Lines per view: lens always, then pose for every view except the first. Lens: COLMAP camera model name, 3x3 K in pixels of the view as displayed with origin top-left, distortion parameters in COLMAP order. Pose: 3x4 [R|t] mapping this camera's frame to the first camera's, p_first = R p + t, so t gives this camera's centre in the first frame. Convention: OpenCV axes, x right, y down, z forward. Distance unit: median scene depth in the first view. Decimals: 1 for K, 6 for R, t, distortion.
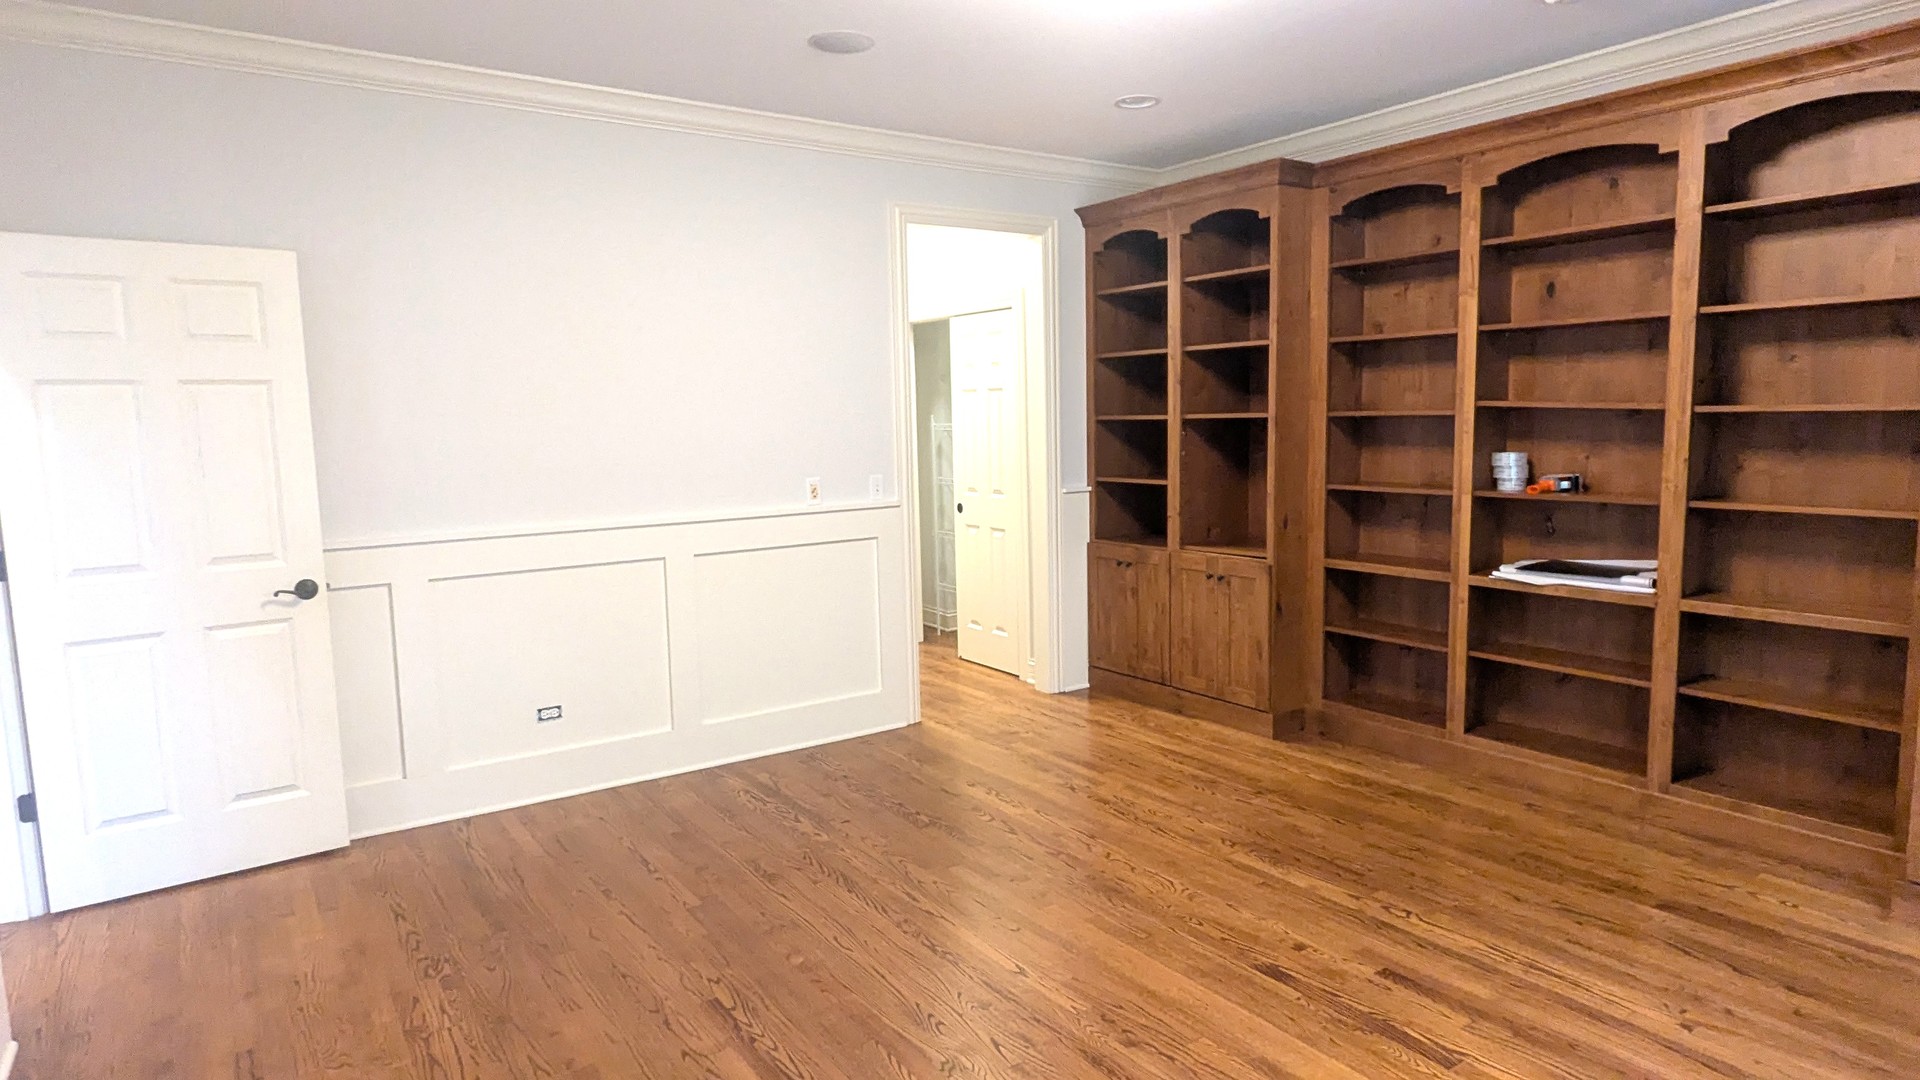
lens RADIAL K [[1072.6, 0, 939.4], [0, 1072.6, 535.2], [0, 0, 1]] dist [0.003421, 0.001243]
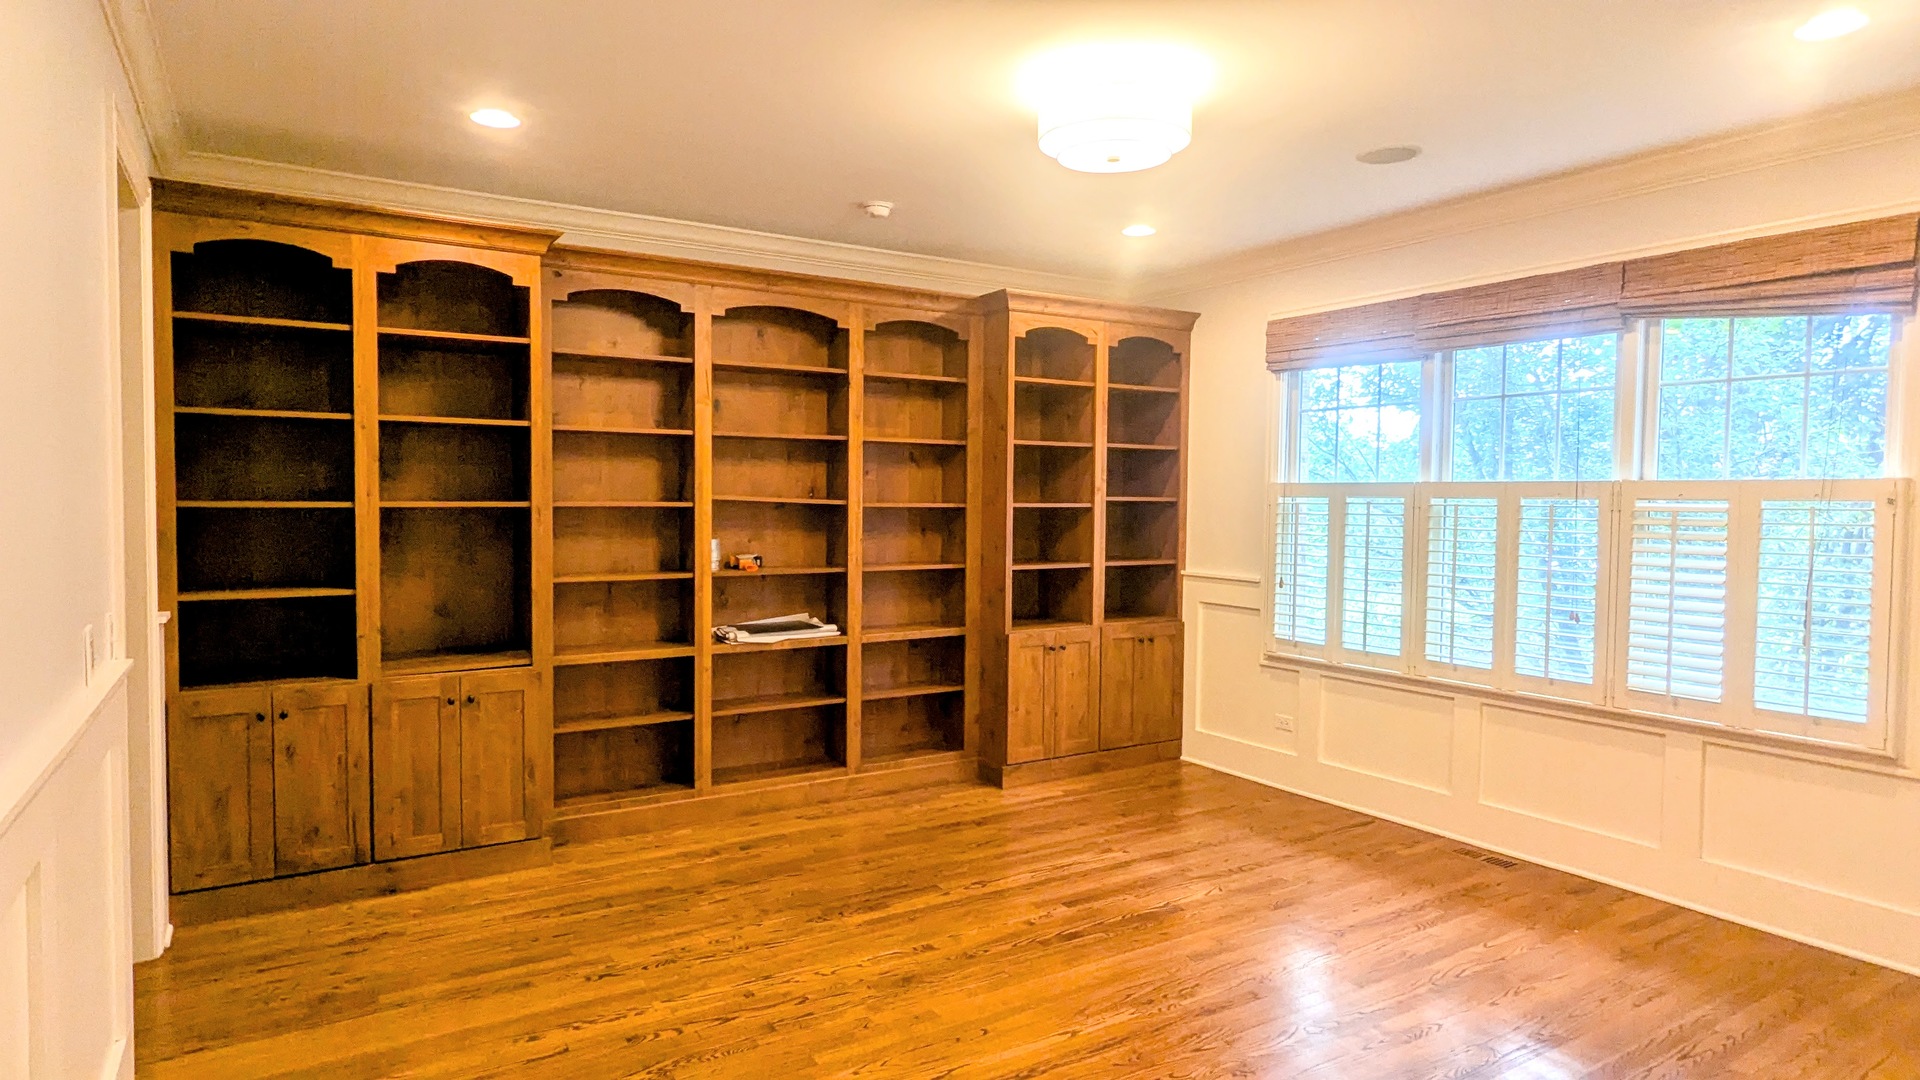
lens RADIAL K [[1072.6, 0, 939.4], [0, 1072.6, 535.2], [0, 0, 1]] dist [0.003421, 0.001243]
pose [[0.053750, -0.009152, 0.998512, -0.638607], [0.108838, 0.994054, 0.003252, -0.057427], [-0.992605, 0.108501, 0.054427, 0.686351]]
